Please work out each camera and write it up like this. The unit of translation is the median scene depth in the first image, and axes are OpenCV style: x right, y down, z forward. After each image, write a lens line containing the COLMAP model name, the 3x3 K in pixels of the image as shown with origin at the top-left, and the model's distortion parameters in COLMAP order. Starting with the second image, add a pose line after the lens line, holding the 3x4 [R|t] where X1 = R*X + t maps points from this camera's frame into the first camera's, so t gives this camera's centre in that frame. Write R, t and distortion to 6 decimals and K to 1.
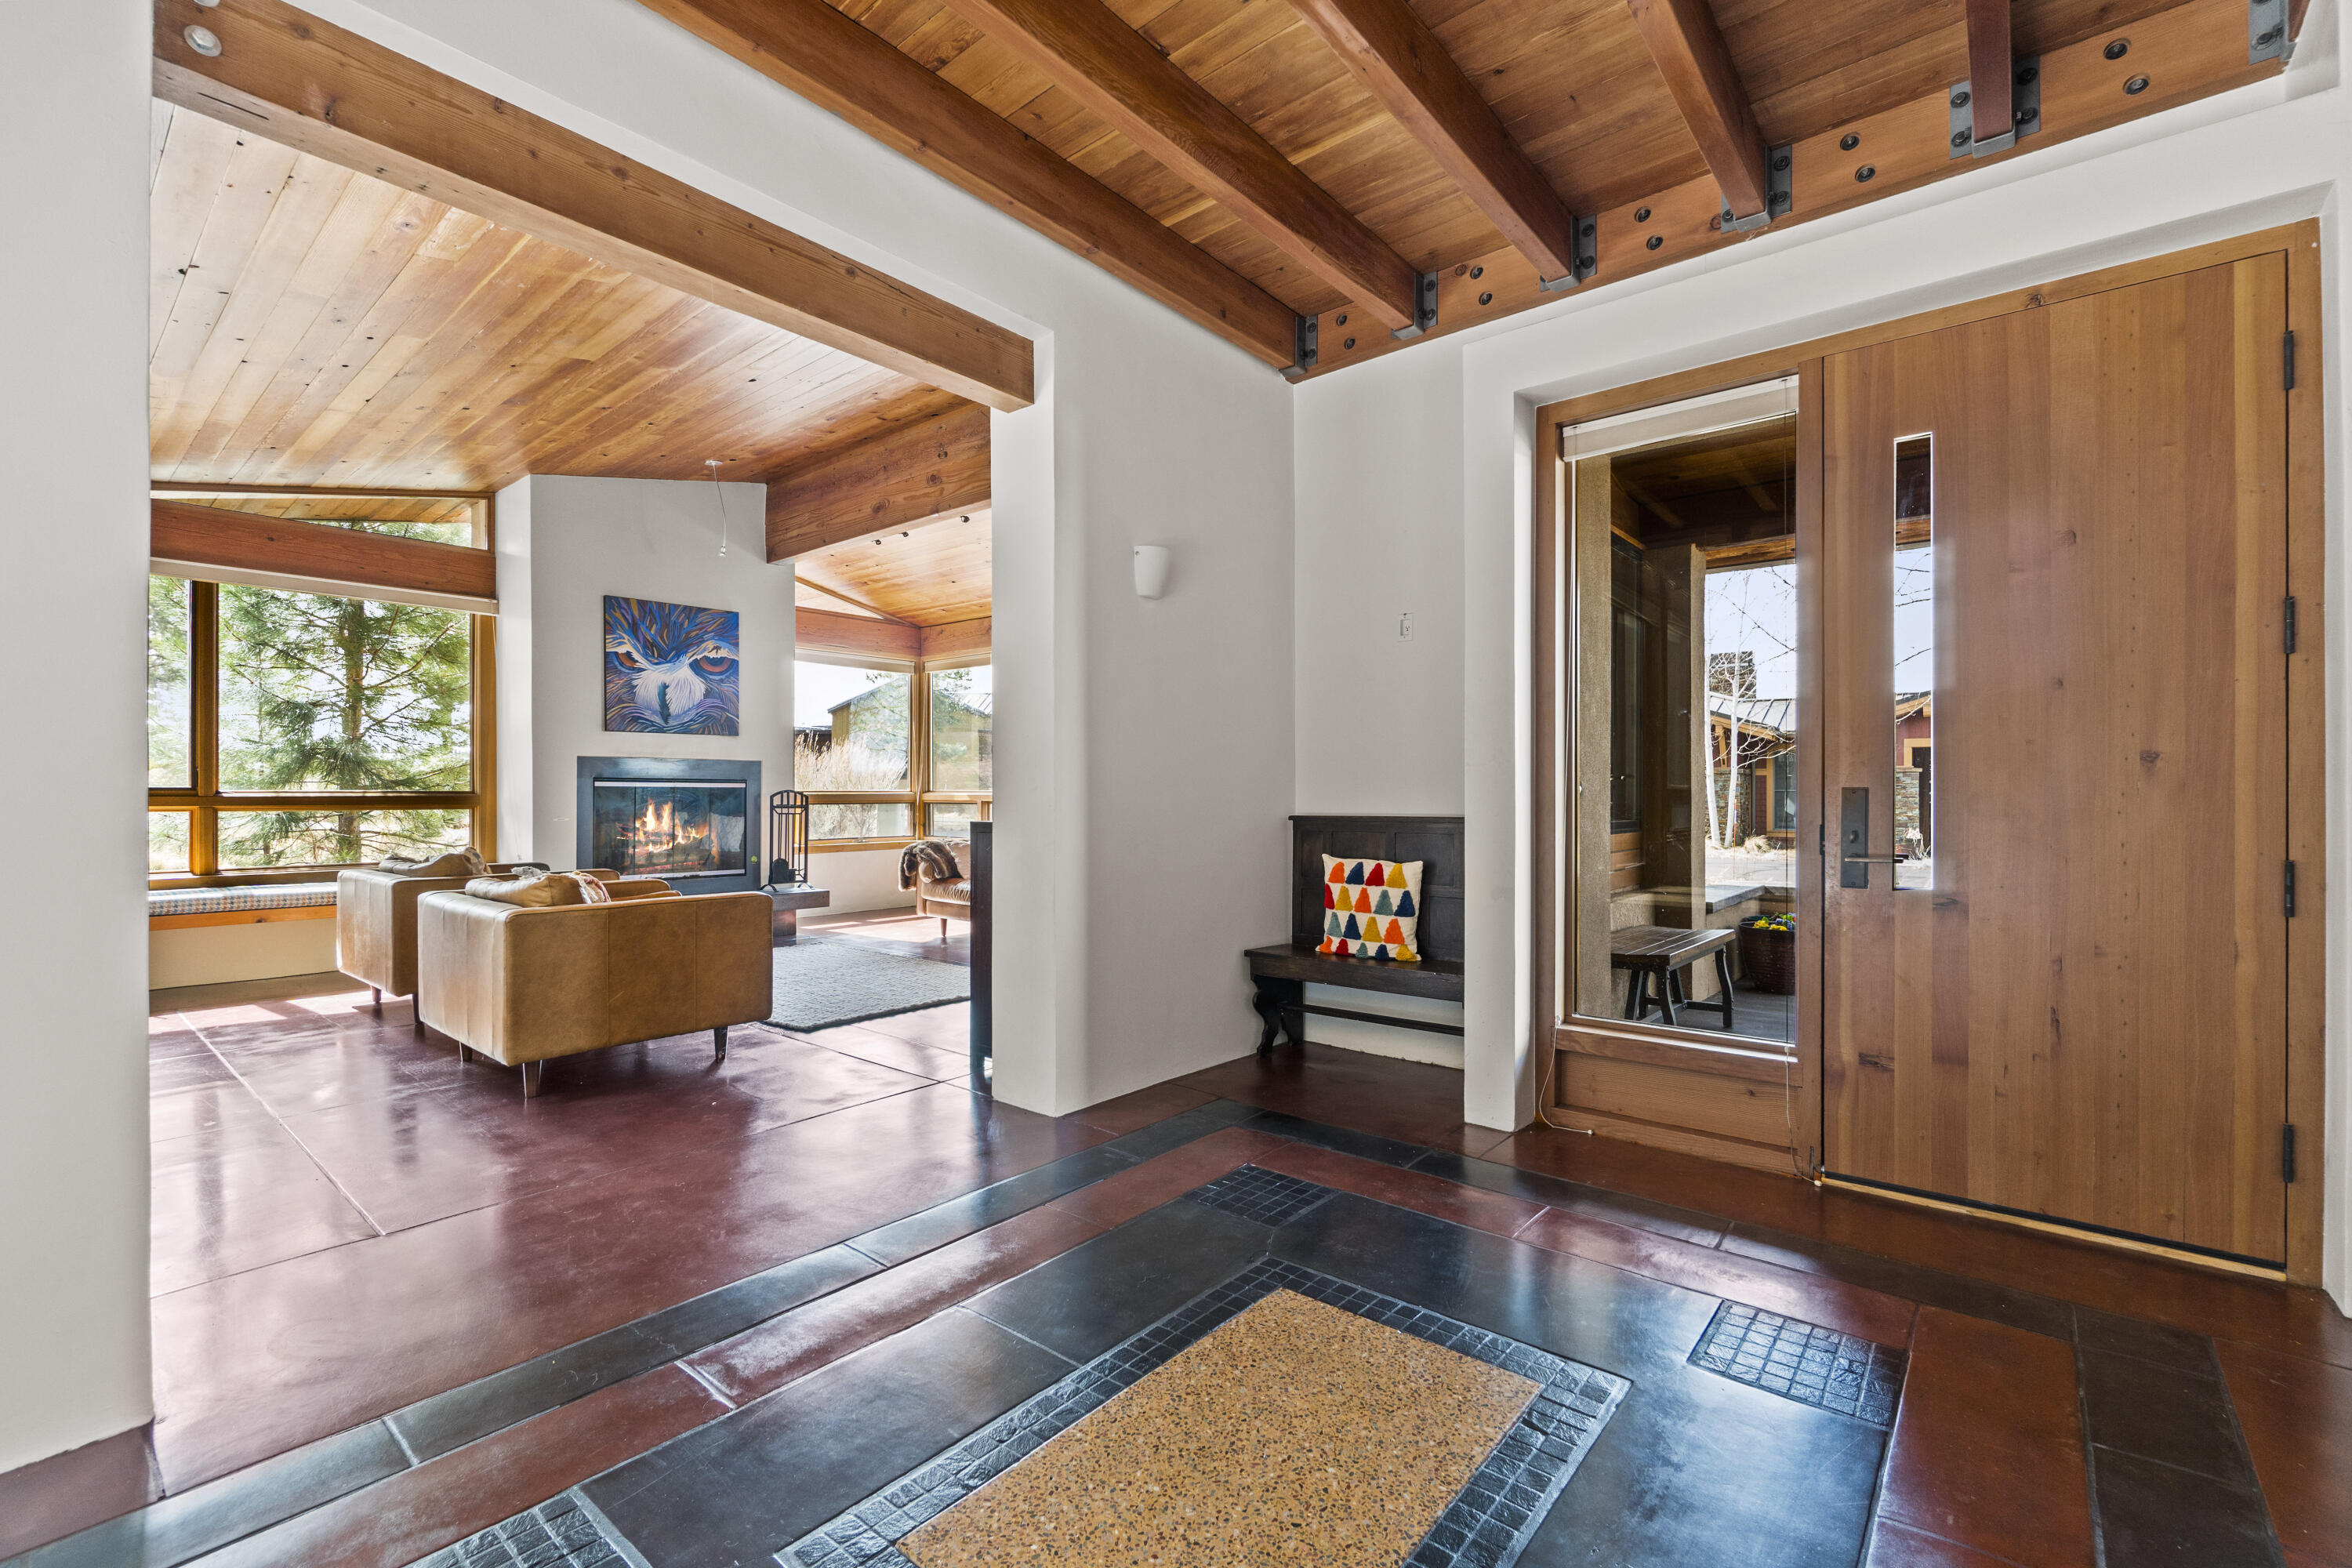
lens RADIAL K [[1018.8, 0, 1172.5], [0, 1018.8, 791.3], [0, 0, 1]] dist [-0.003949, 0.000886]
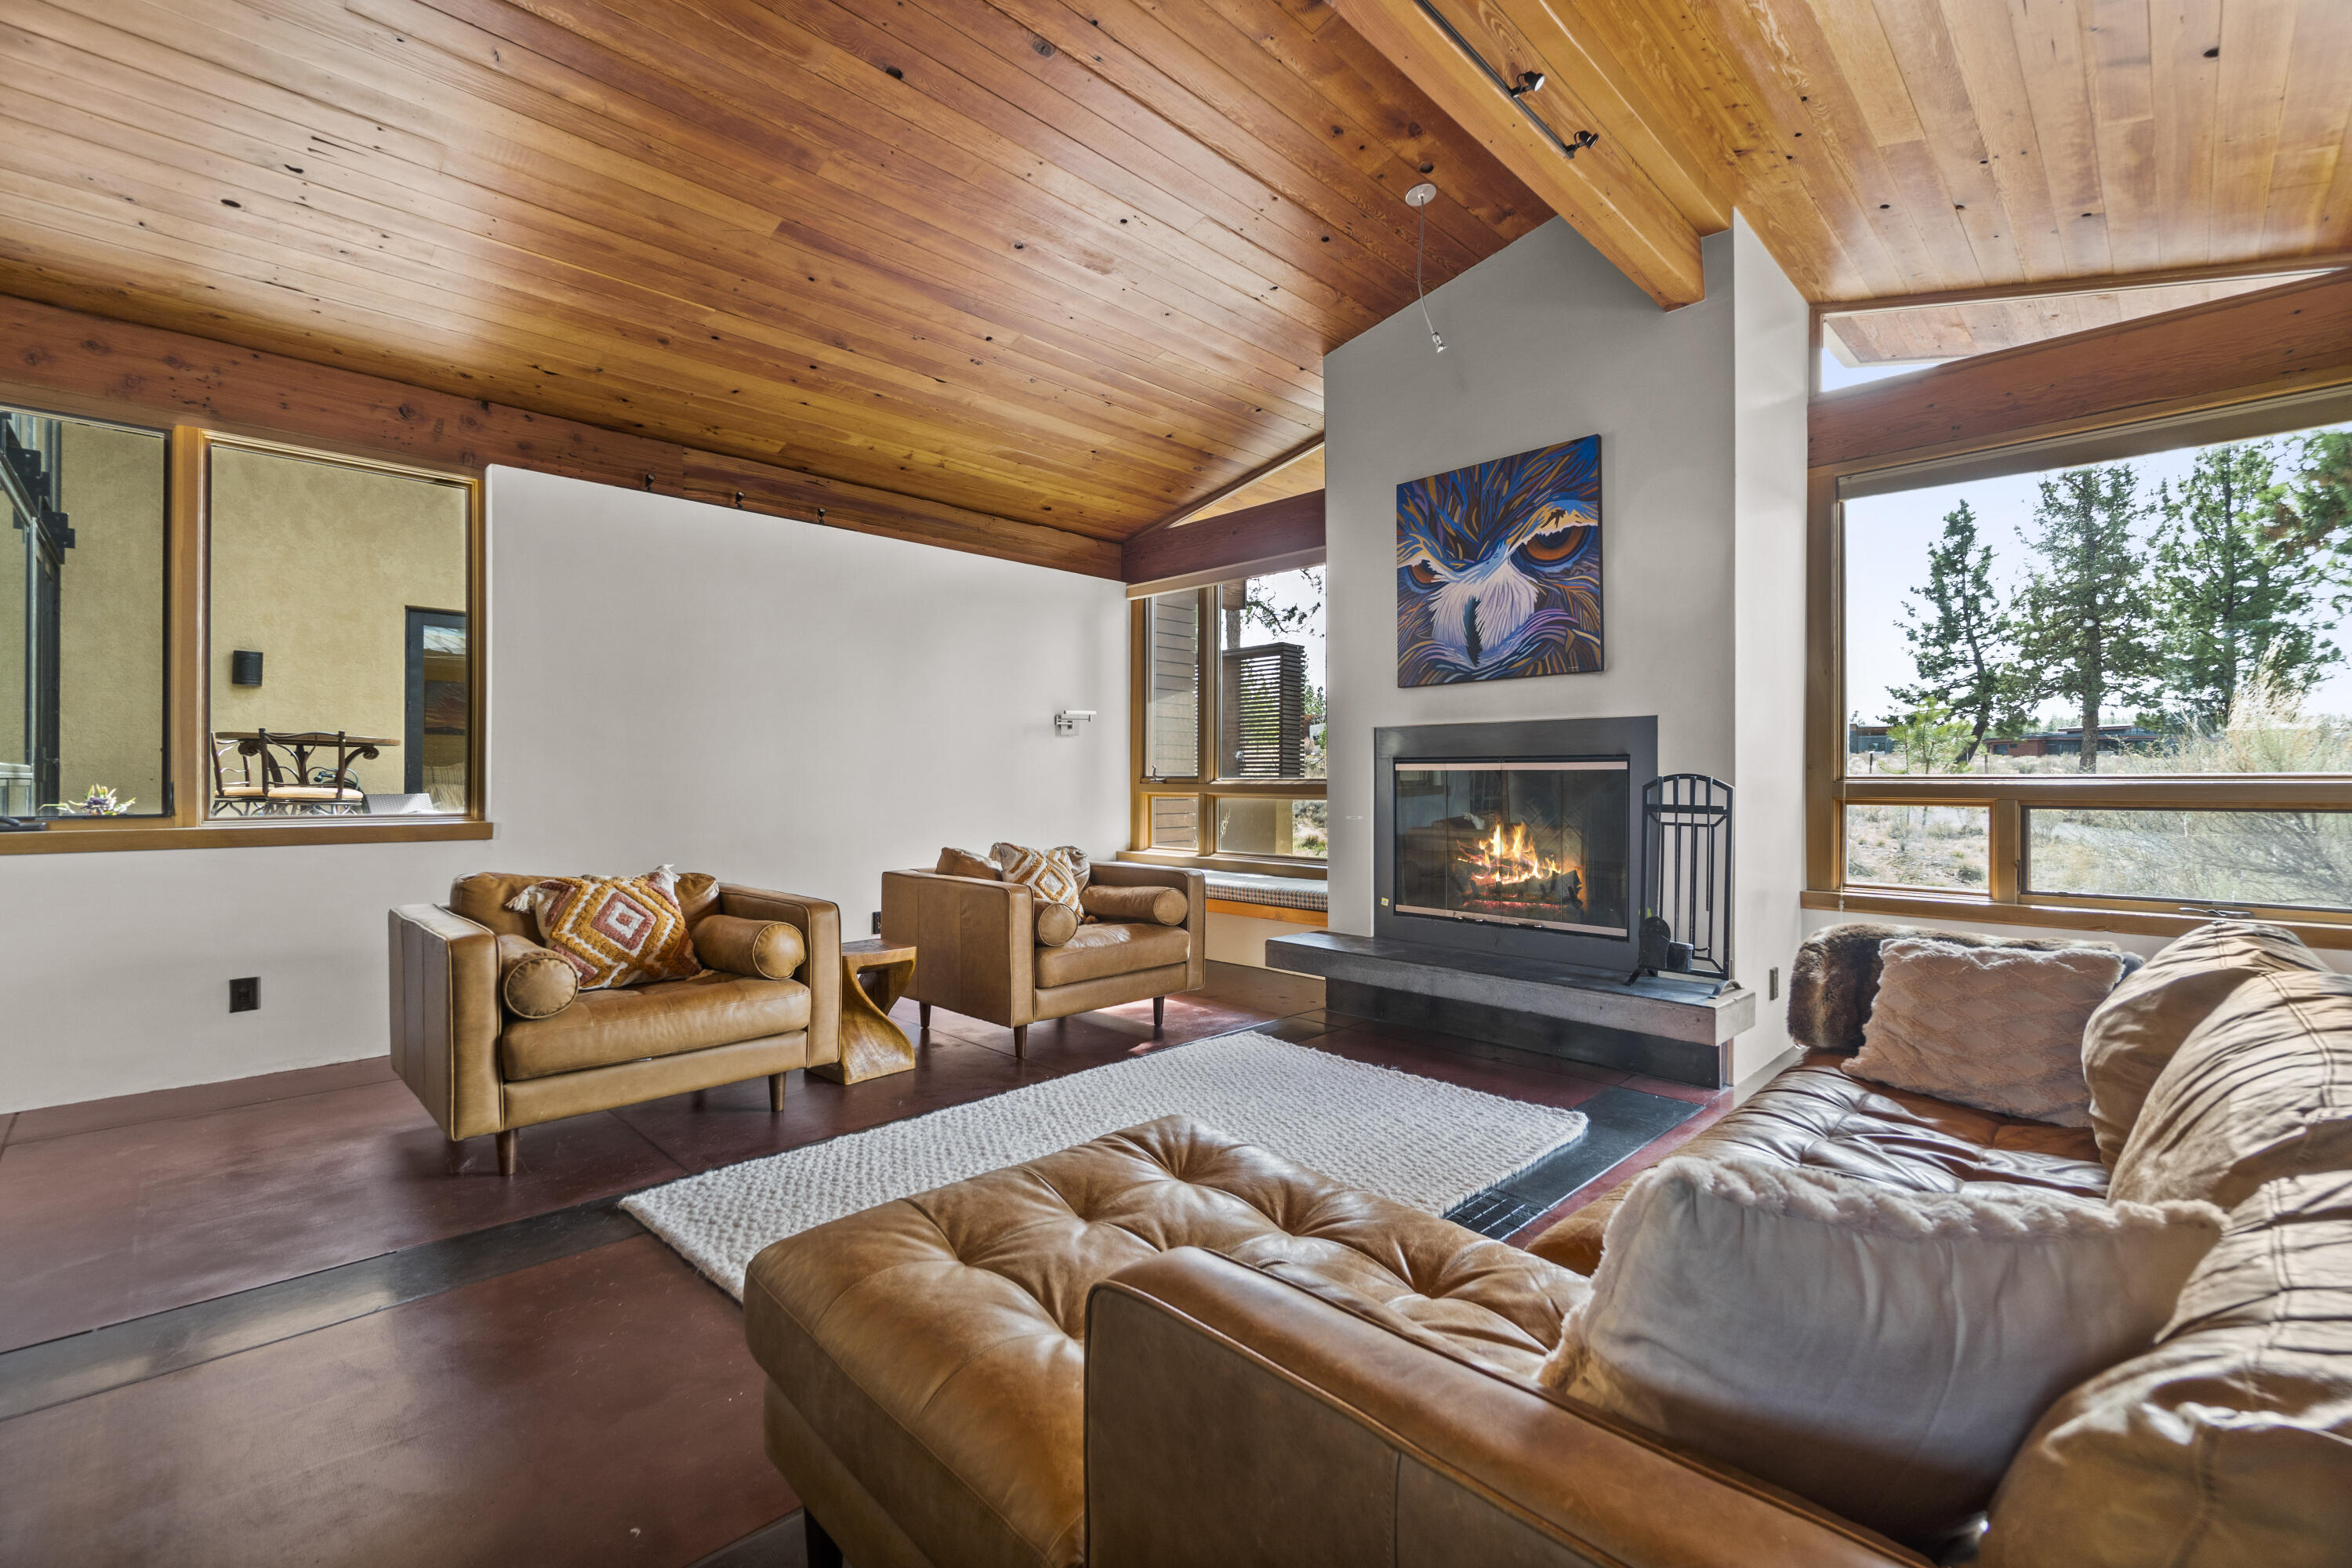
lens RADIAL K [[1018.8, 0, 1191.1], [0, 1018.8, 778.9], [0, 0, 1]] dist [-0.003949, 0.000886]
pose [[-0.084192, -0.003965, -0.996442, 0.112905], [-0.001921, 0.999991, -0.003817, 0.002967], [0.996448, 0.001593, -0.084198, 0.870072]]
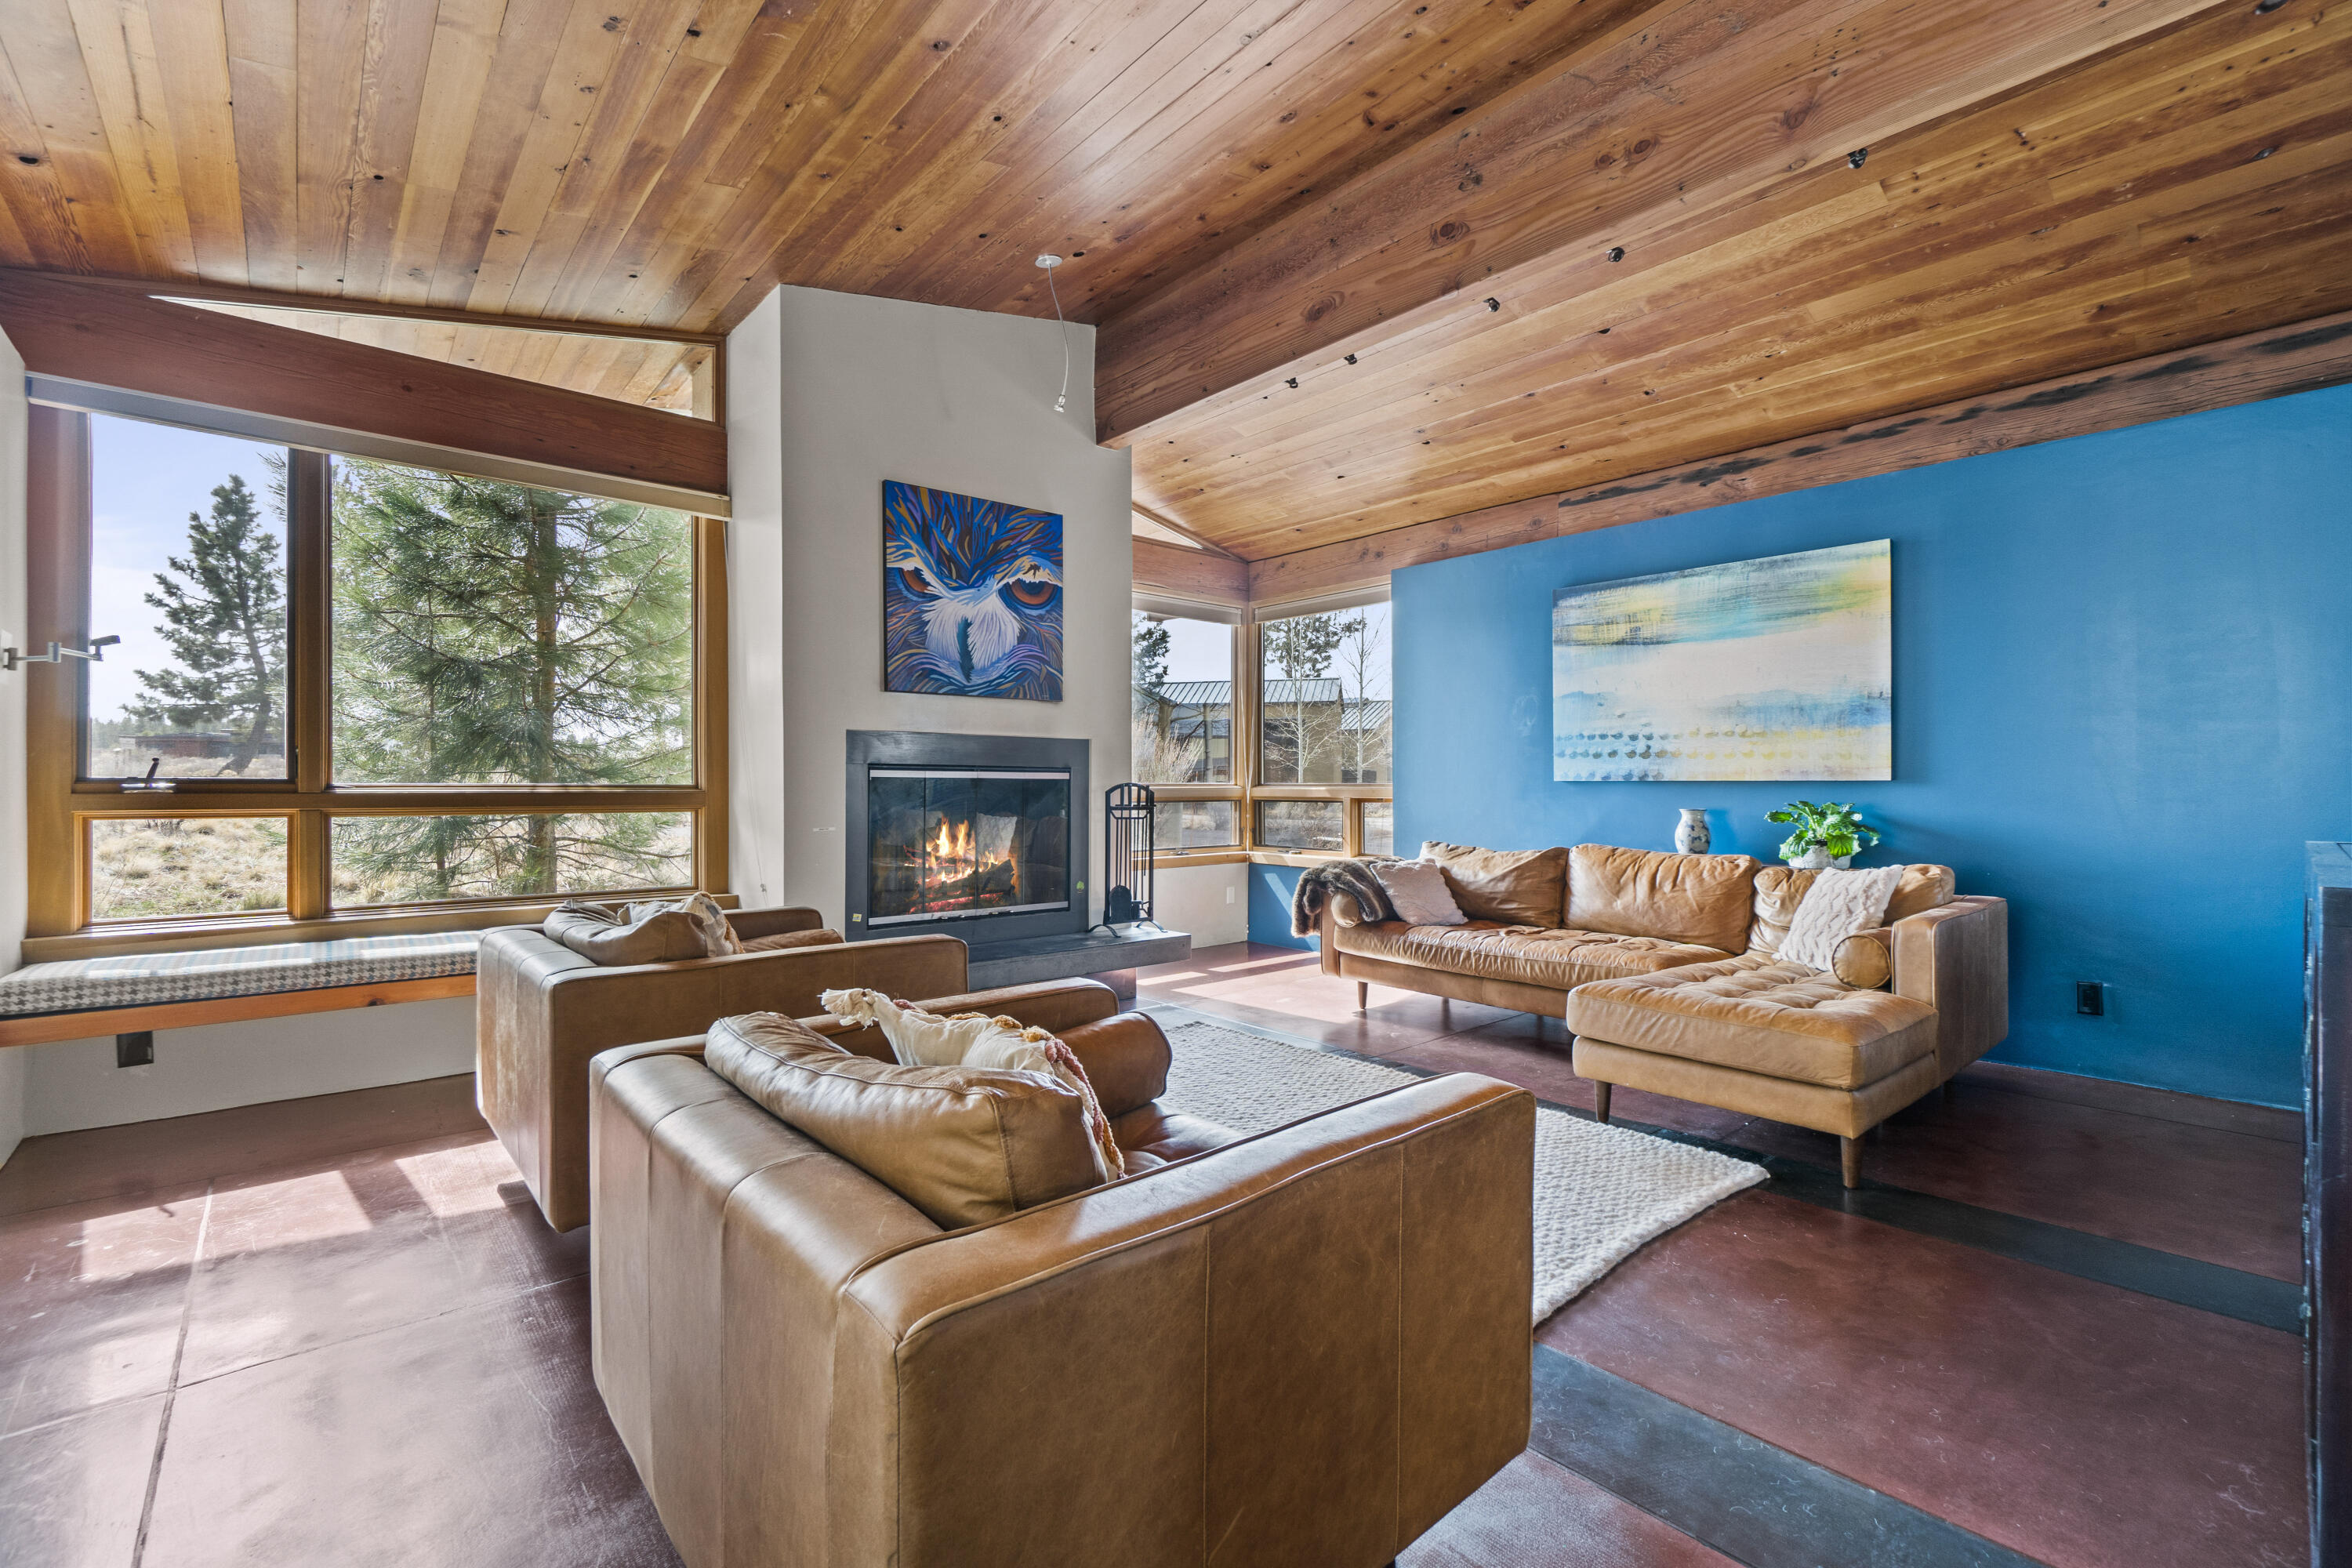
lens RADIAL K [[1018.8, 0, 1176.1], [0, 1018.8, 787.2], [0, 0, 1]] dist [-0.003949, 0.000886]
pose [[0.988603, -0.000656, -0.150544, -0.263781], [0.000924, 0.999998, 0.001710, 0.000312], [0.150542, -0.001829, 0.988602, 0.370000]]
